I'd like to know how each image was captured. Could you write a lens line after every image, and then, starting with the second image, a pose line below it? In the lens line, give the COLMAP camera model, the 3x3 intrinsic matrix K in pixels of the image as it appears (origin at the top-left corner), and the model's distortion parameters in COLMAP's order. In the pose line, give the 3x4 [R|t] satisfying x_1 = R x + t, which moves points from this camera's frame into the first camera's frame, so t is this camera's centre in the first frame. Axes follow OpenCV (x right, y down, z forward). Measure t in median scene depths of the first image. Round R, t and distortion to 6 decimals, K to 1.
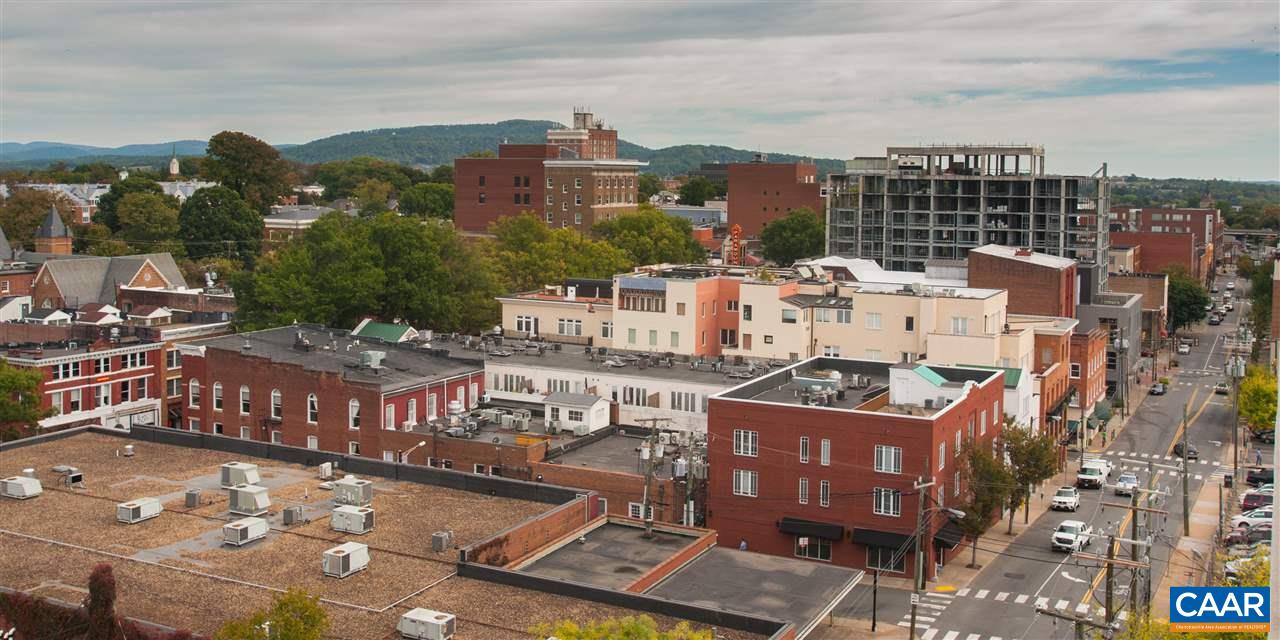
lens RADIAL K [[1227.4, 0, 640.5], [0, 1227.4, 242.5], [0, 0, 1]] dist [0.001509, 0.018227]
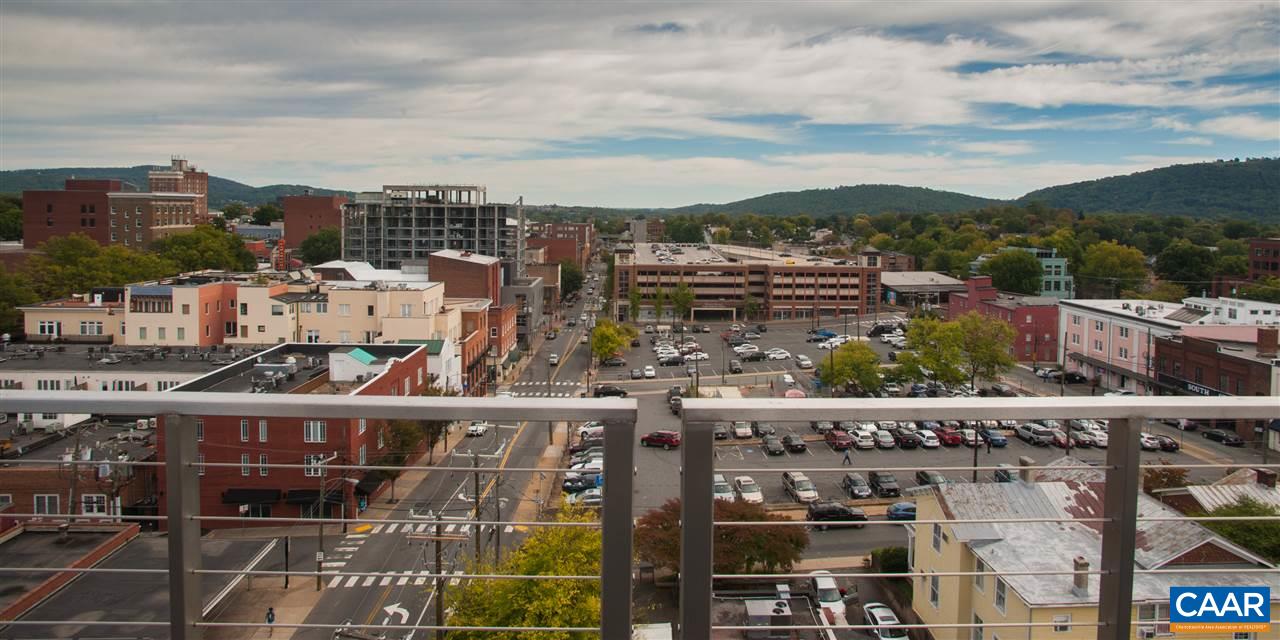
lens RADIAL K [[723.4, 0, 664.4], [0, 723.4, 243.8], [0, 0, 1]] dist [-0.121244, 0.073316]
pose [[0.864482, -0.023461, 0.502117, 0.077607], [0.023629, 0.999703, 0.006028, -0.004441], [-0.502109, 0.006654, 0.864779, 0.104459]]
